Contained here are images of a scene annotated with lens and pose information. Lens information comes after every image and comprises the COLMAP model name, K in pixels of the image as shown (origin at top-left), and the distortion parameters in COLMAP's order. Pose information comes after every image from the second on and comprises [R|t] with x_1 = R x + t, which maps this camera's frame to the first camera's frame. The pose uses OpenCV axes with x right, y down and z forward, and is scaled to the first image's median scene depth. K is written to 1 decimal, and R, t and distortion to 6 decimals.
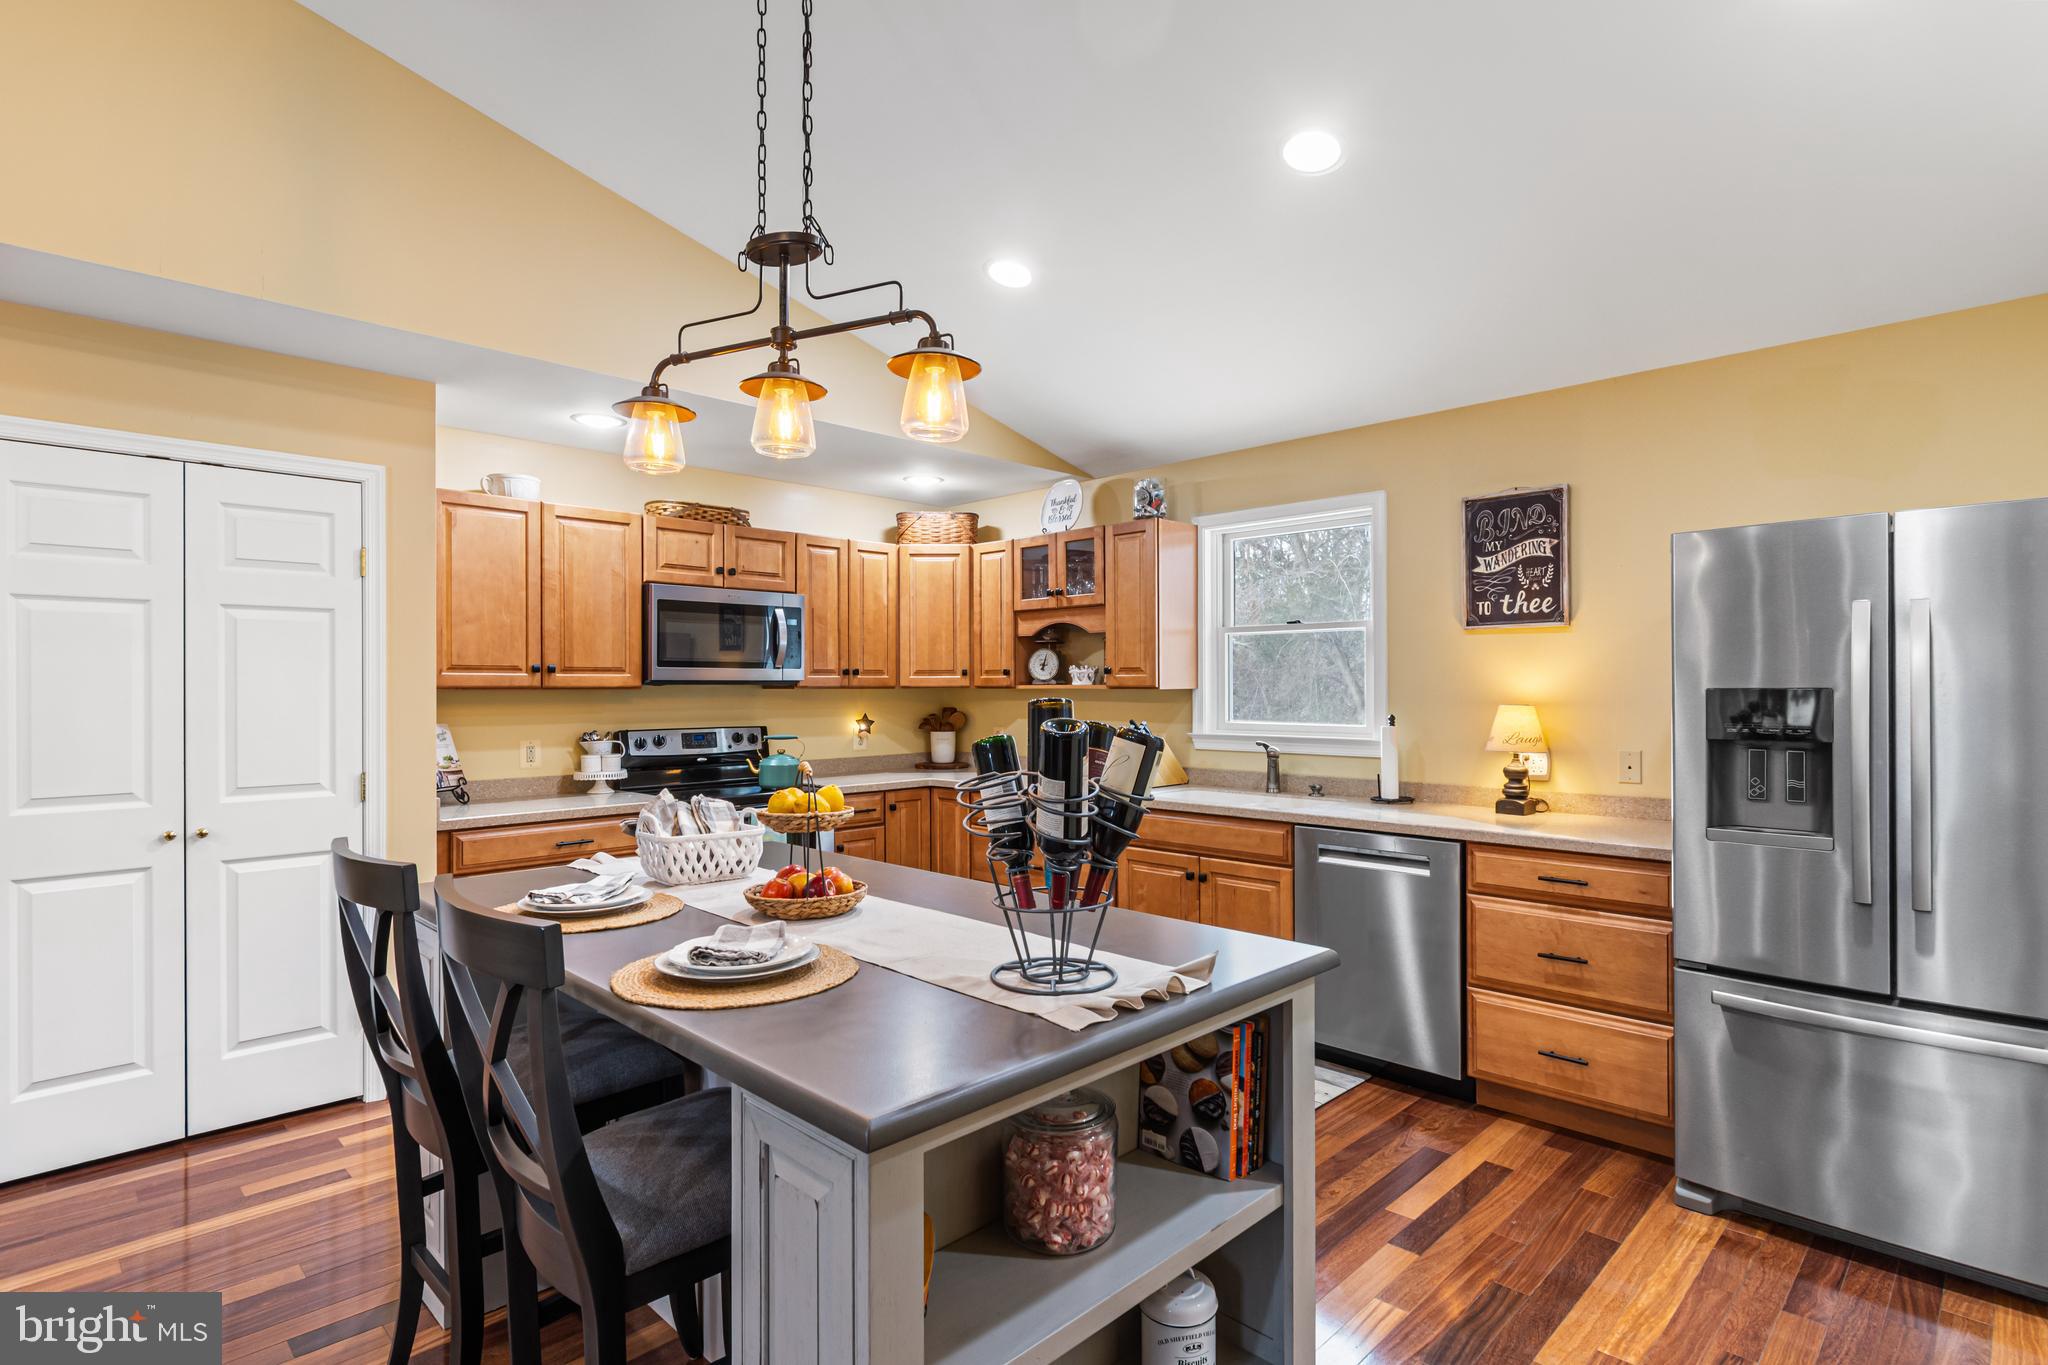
lens RADIAL K [[1027.3, 0, 1024.0], [0, 1027.3, 682.5], [0, 0, 1]] dist [0.001990, 0.000068]
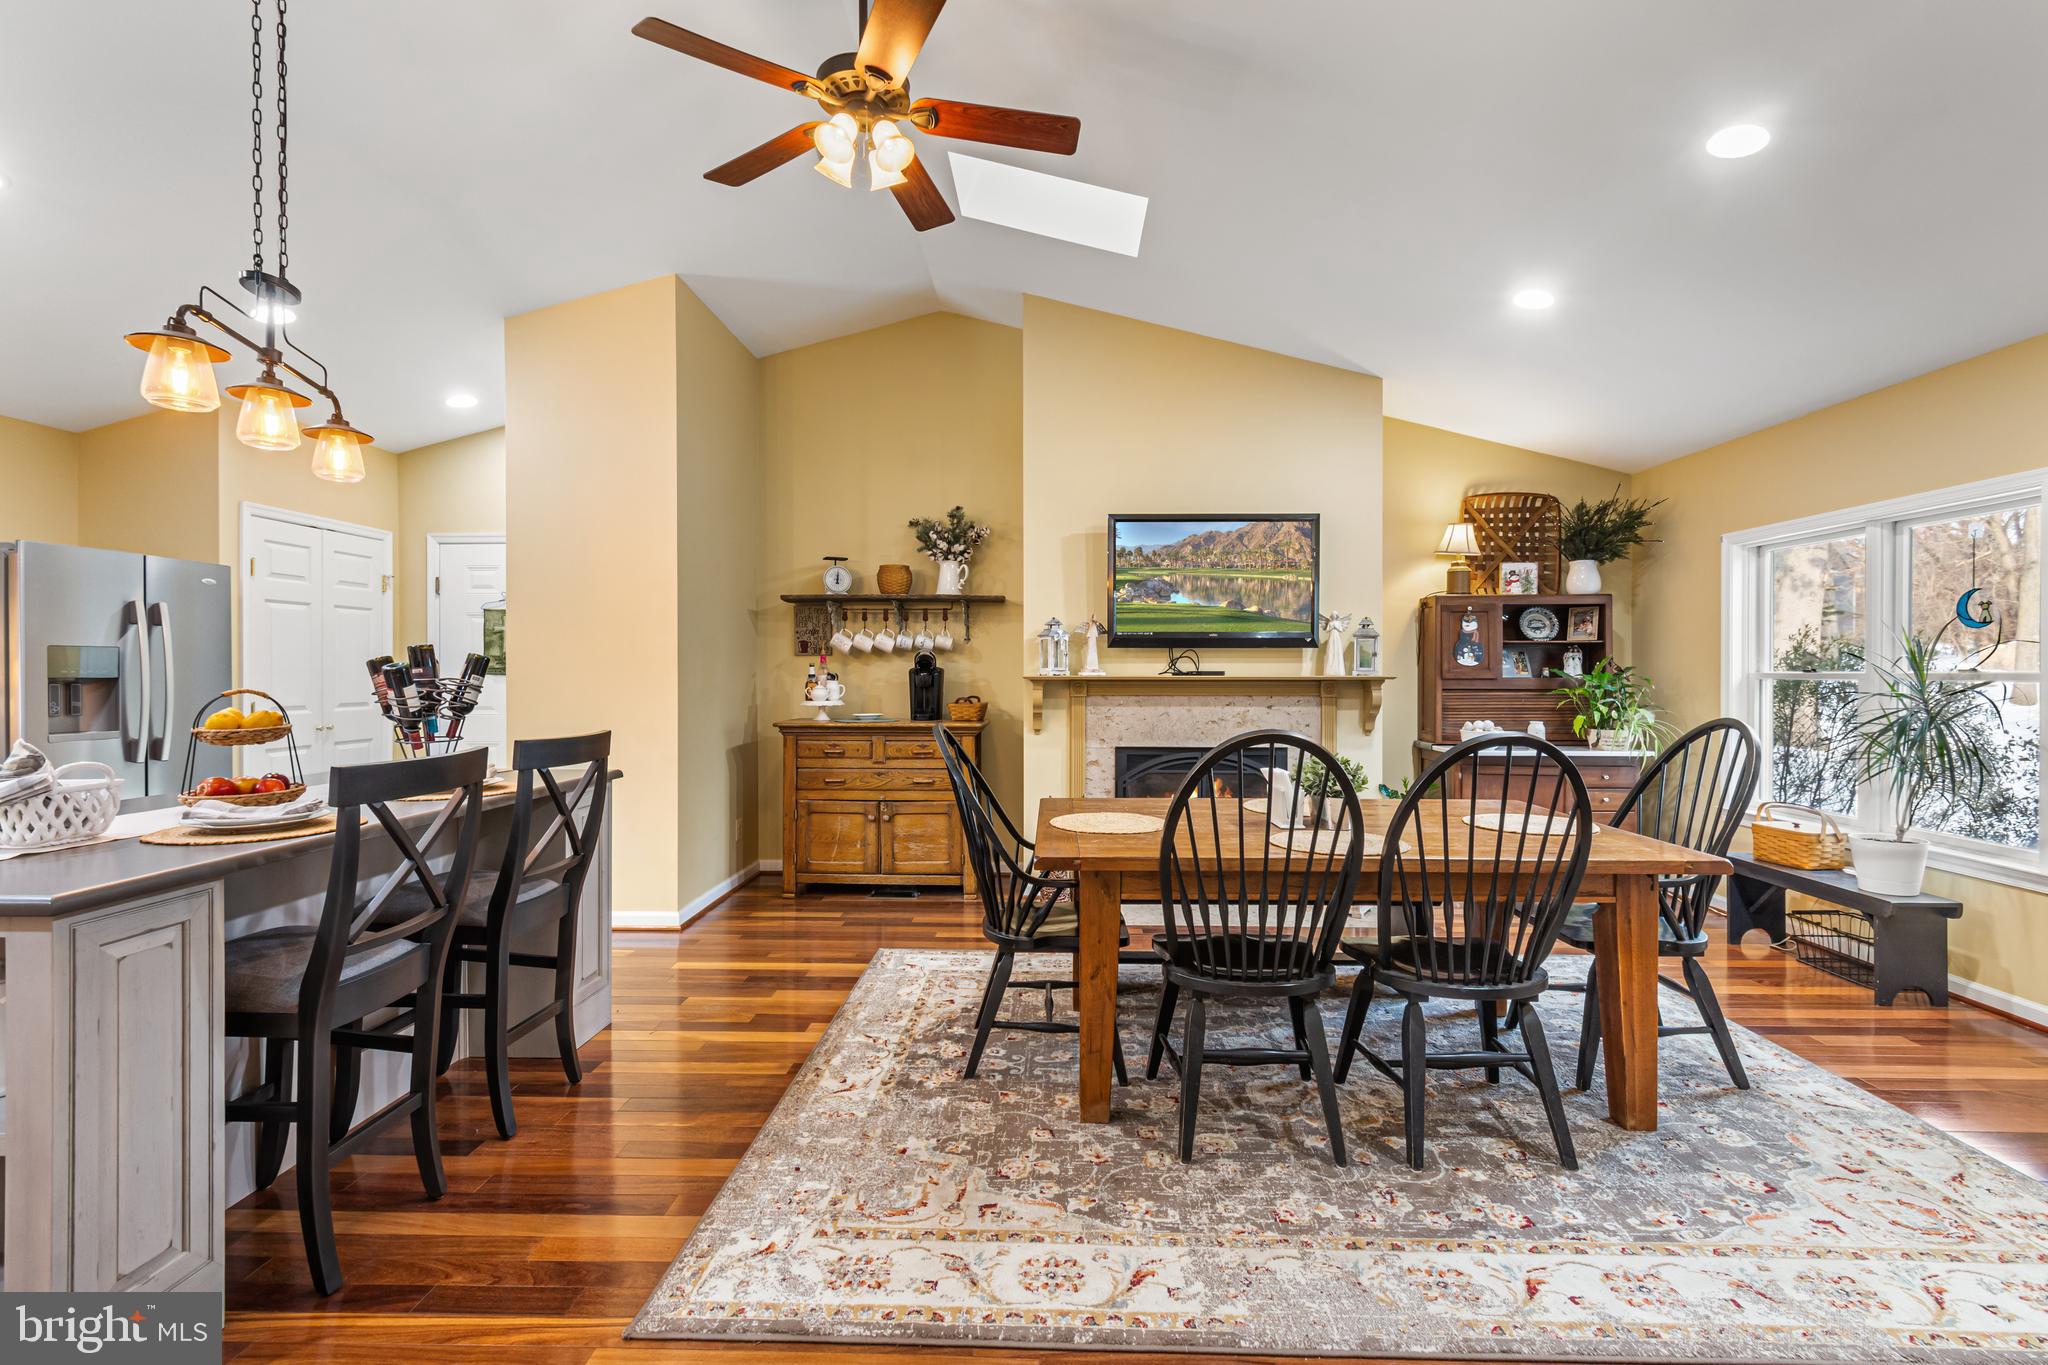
lens RADIAL K [[916.5, 0, 1027.8], [0, 916.5, 675.8], [0, 0, 1]] dist [0.001069, -0.000116]
pose [[-0.680587, -0.000895, 0.732667, -0.920185], [-0.002578, 0.999996, -0.001173, 0.033949], [-0.732663, -0.002687, -0.680587, 0.581579]]
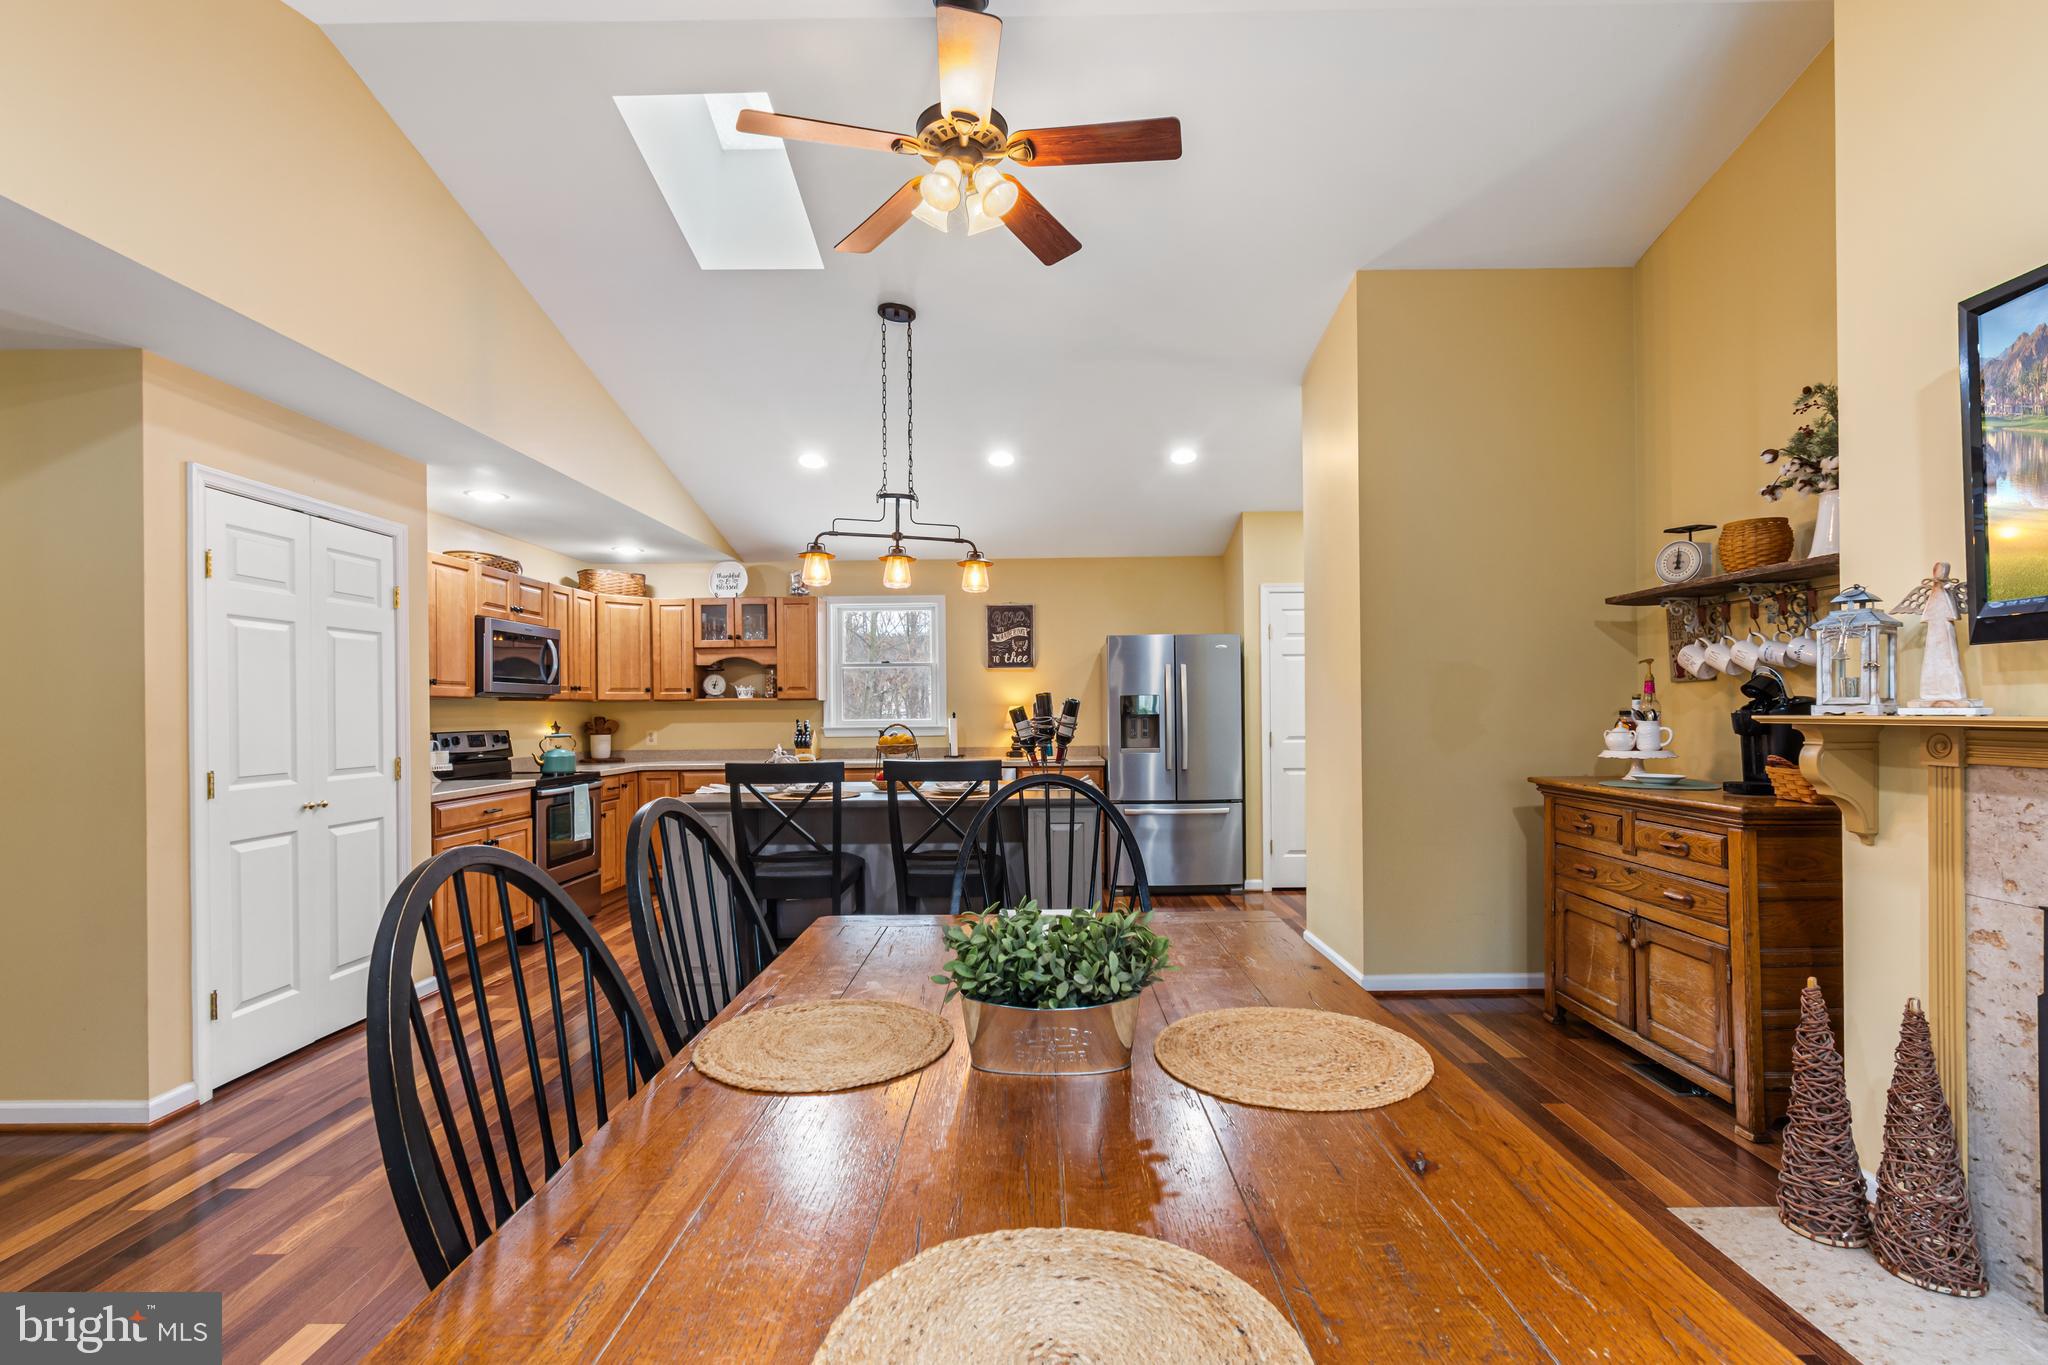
lens RADIAL K [[921.7, 0, 1028.9], [0, 921.7, 712.2], [0, 0, 1]] dist [-0.000984, -0.000109]
pose [[0.716676, -0.007040, 0.697371, -0.778388], [0.005315, 0.999975, 0.004633, 0.024622], [-0.697386, 0.000386, 0.716695, -0.357078]]
